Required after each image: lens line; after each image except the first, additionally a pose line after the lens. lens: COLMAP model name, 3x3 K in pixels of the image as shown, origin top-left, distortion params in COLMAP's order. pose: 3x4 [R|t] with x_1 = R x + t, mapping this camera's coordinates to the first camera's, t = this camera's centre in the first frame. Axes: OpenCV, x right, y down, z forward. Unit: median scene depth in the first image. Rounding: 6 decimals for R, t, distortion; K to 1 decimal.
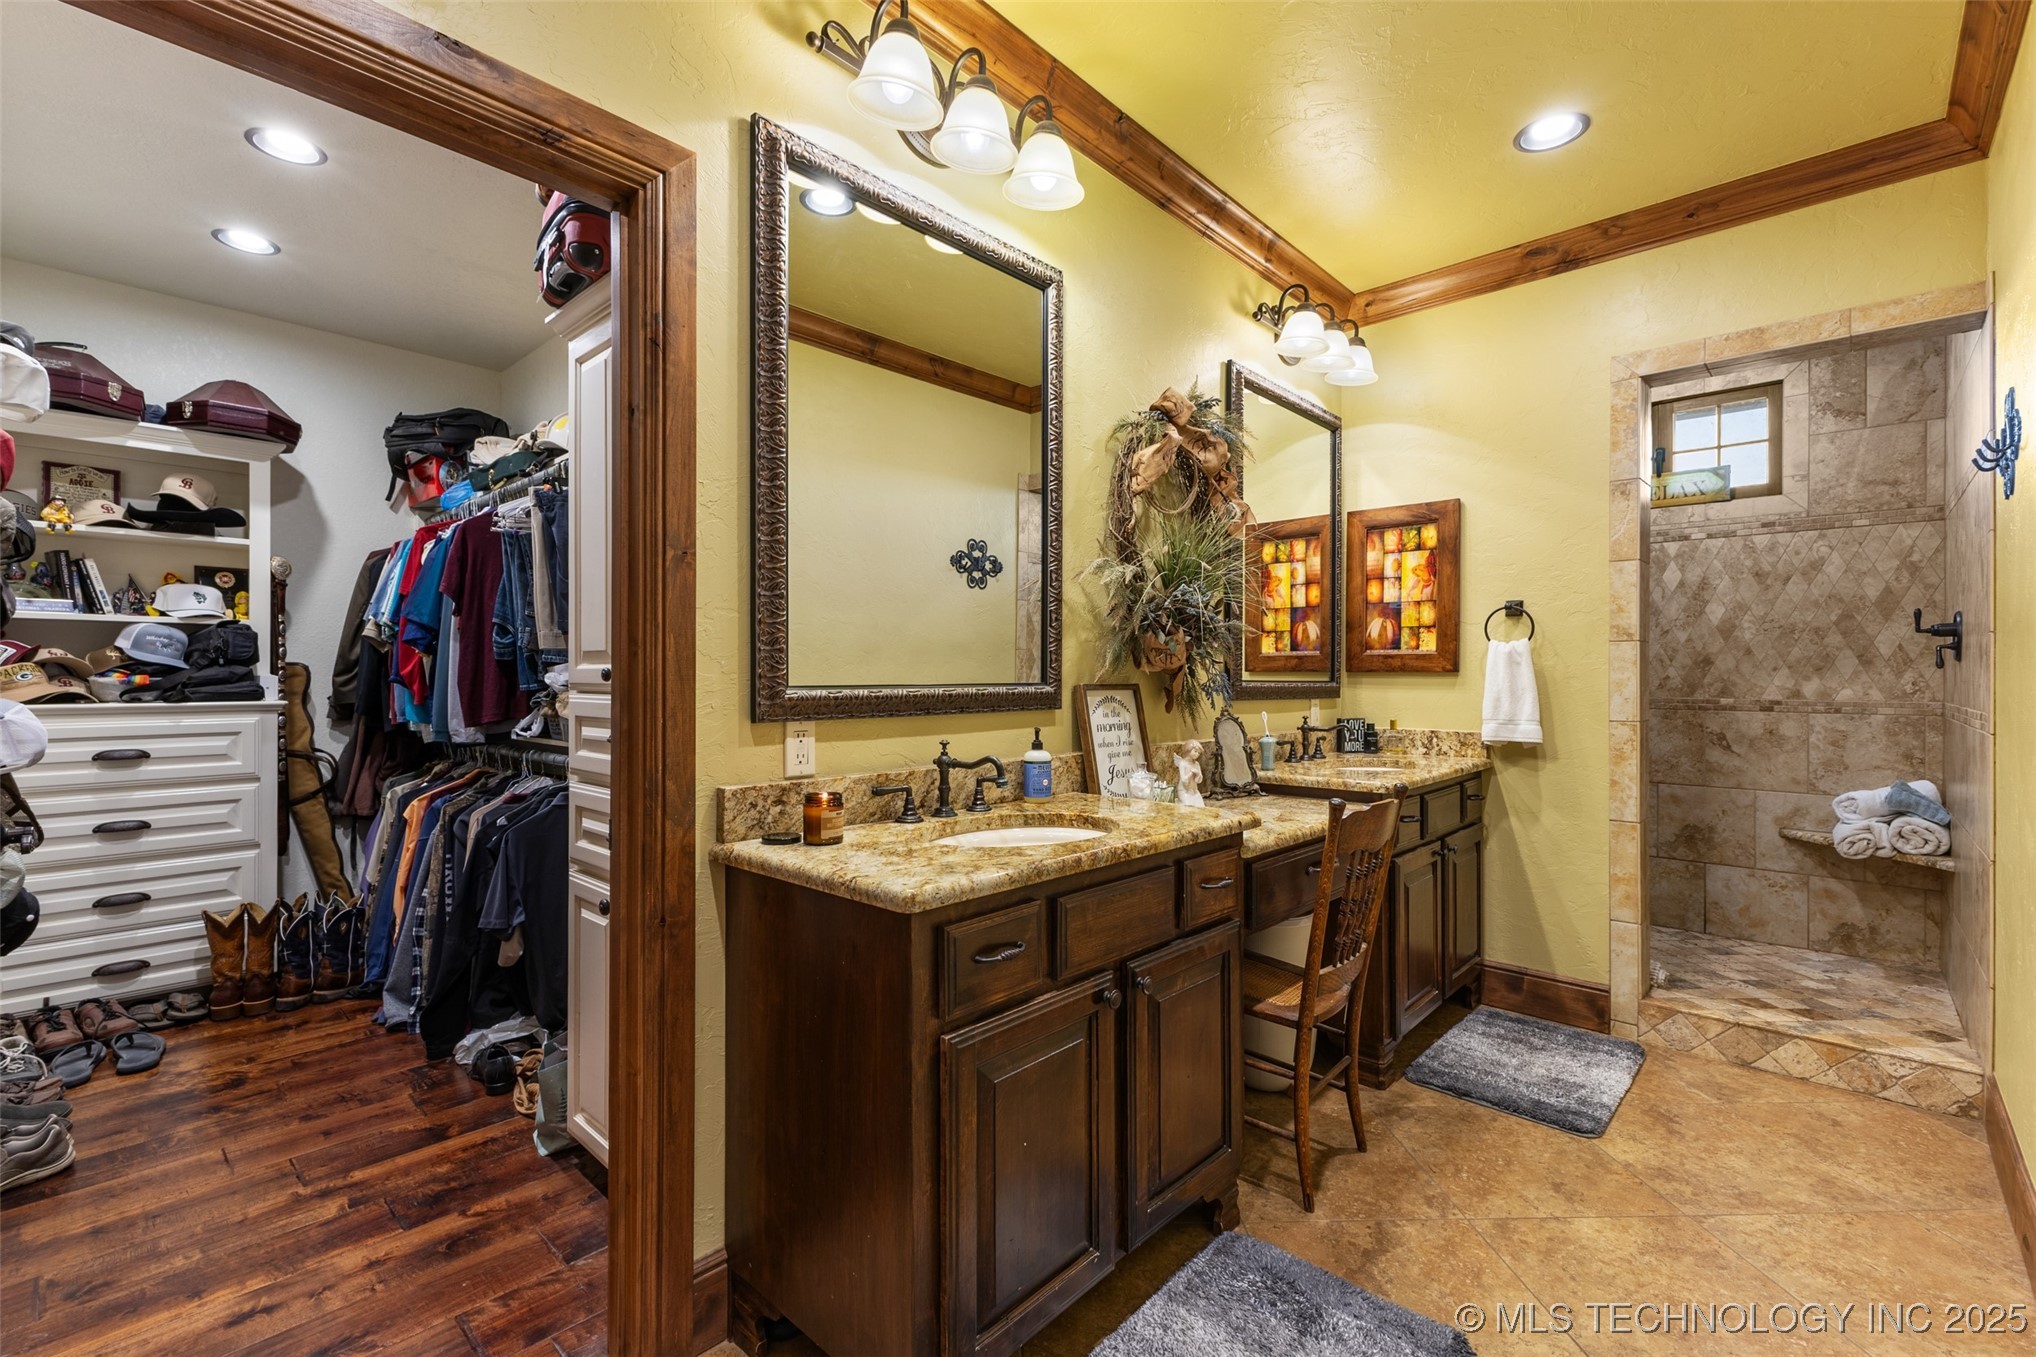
lens RADIAL K [[882.9, 0, 1021.8], [0, 882.9, 674.0], [0, 0, 1]] dist [0.010067, -0.002390]
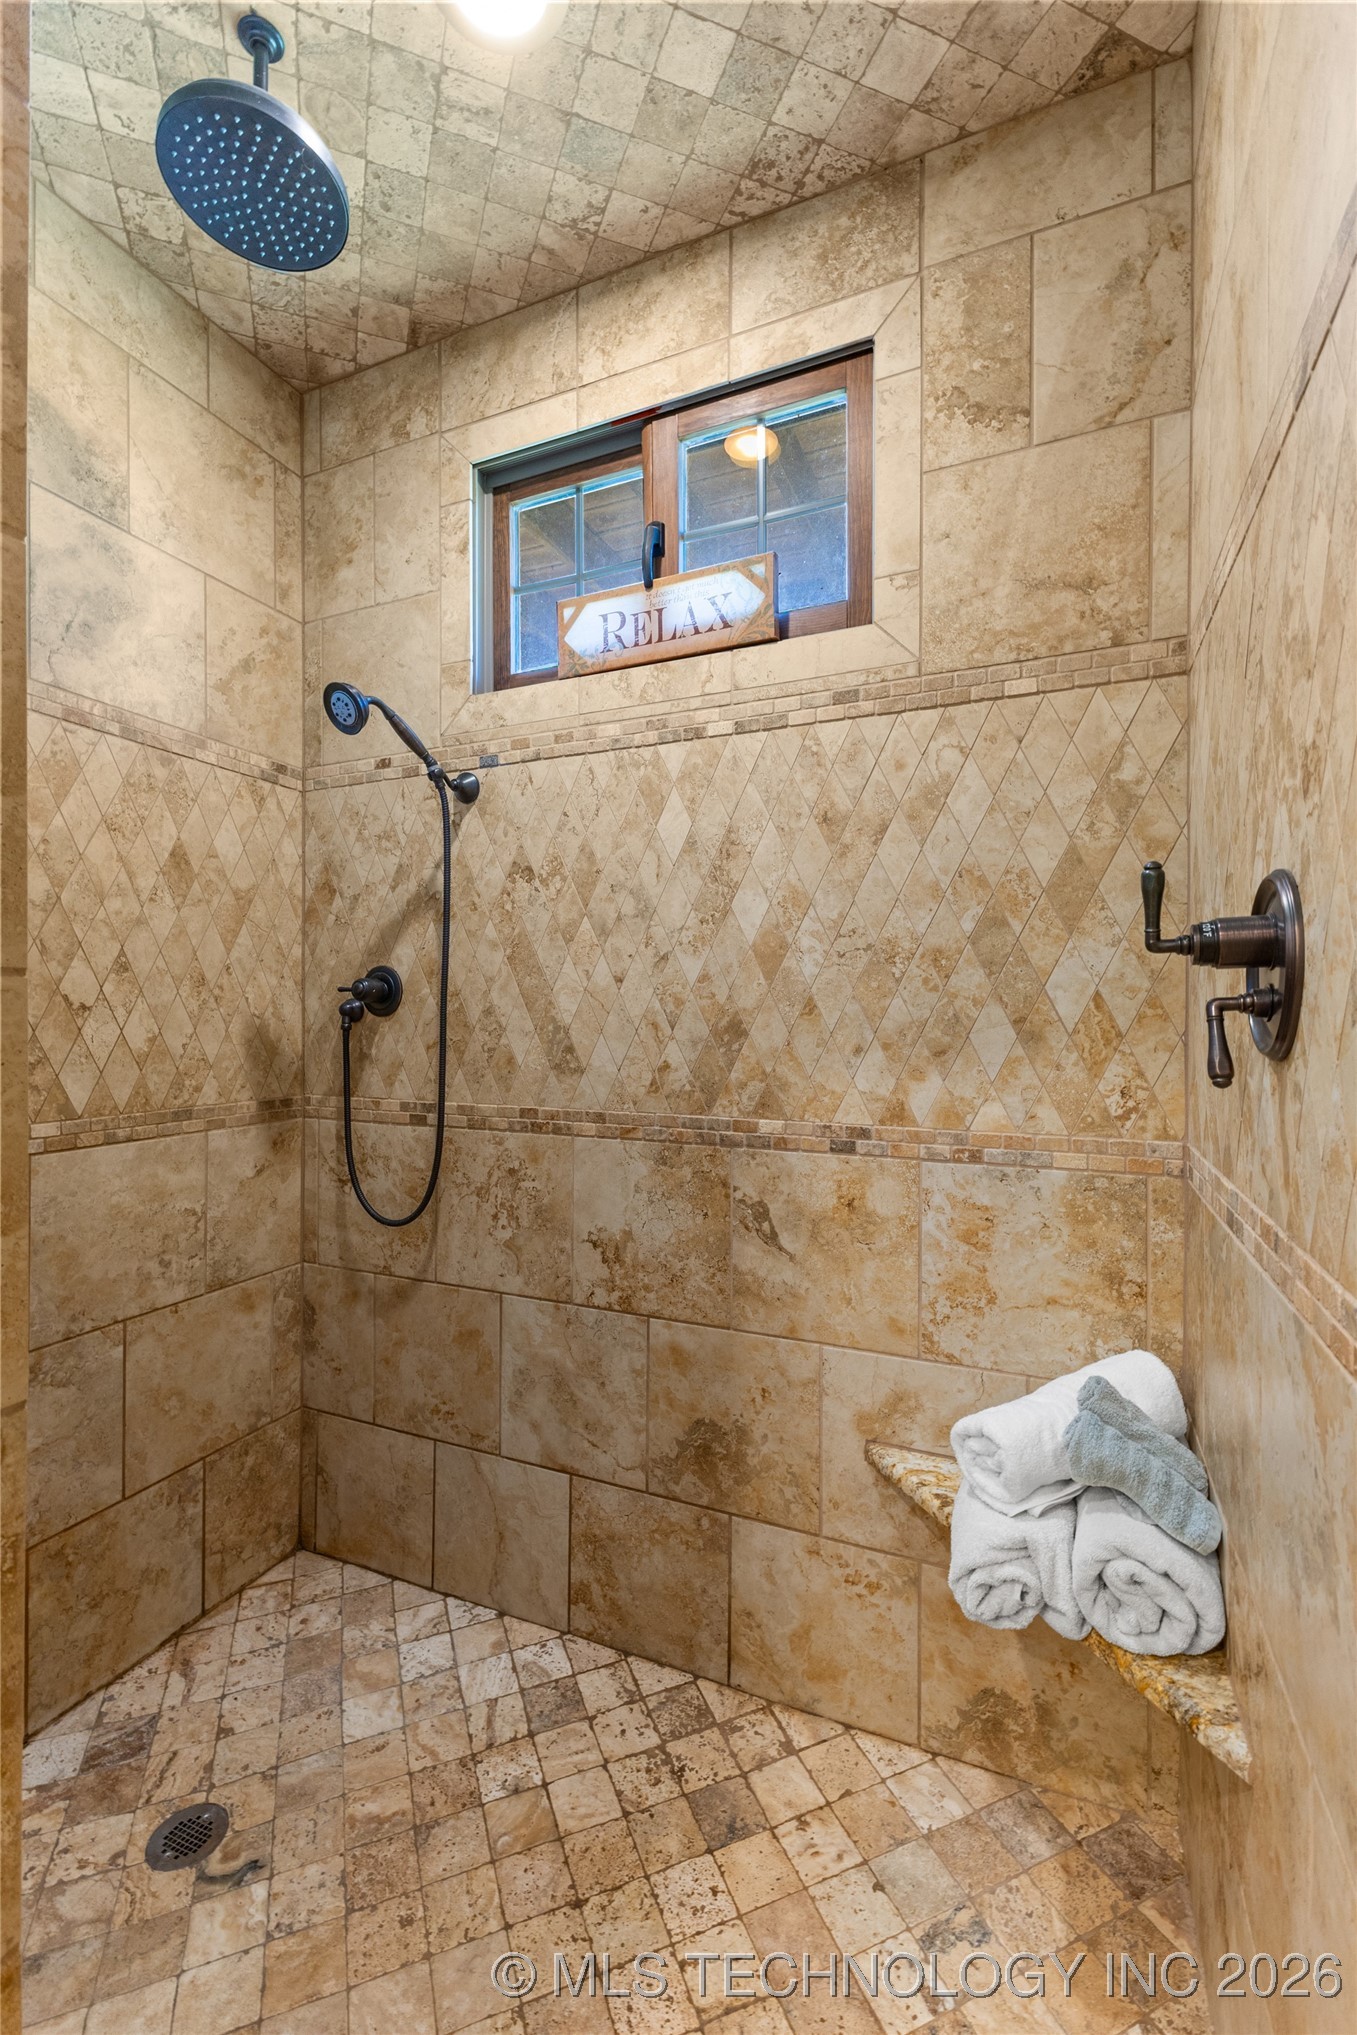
lens RADIAL K [[882.4, 0, 673.5], [0, 882.4, 1017.0], [0, 0, 1]] dist [0.010067, -0.002390]
pose [[0.942091, -0.000937, 0.335356, 0.644993], [-0.000013, 0.999996, 0.002831, -0.022575], [-0.335357, -0.002671, 0.942087, 0.659004]]
